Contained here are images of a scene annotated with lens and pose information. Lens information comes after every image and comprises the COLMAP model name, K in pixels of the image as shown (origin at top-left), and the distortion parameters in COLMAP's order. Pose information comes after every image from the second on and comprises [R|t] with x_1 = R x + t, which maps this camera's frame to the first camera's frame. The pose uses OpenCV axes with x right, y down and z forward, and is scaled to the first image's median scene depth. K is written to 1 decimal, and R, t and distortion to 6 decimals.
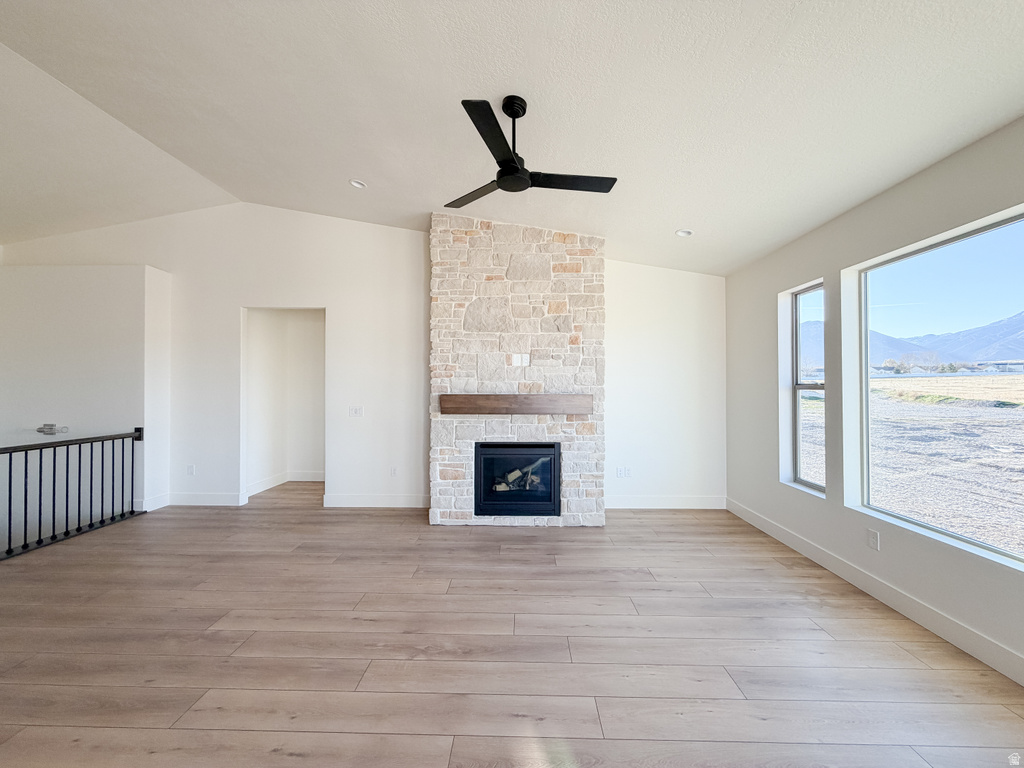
lens RADIAL K [[406.5, 0, 506.3], [0, 406.5, 383.8], [0, 0, 1]] dist [-0.001621, 0.000326]
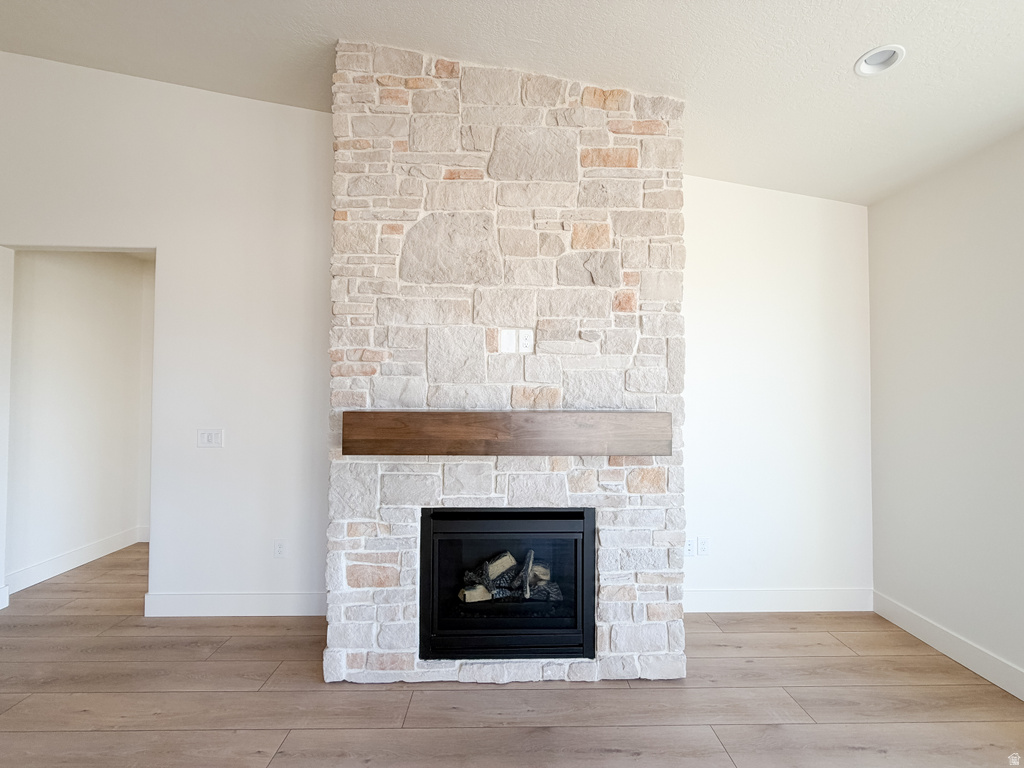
lens RADIAL K [[406.5, 0, 514.6], [0, 406.5, 383.3], [0, 0, 1]] dist [-0.001621, 0.000326]
pose [[0.997823, 0.005560, 0.065714, 0.001580], [-0.004517, 0.999862, -0.016001, 0.000643], [-0.065794, 0.015669, 0.997710, 0.507251]]
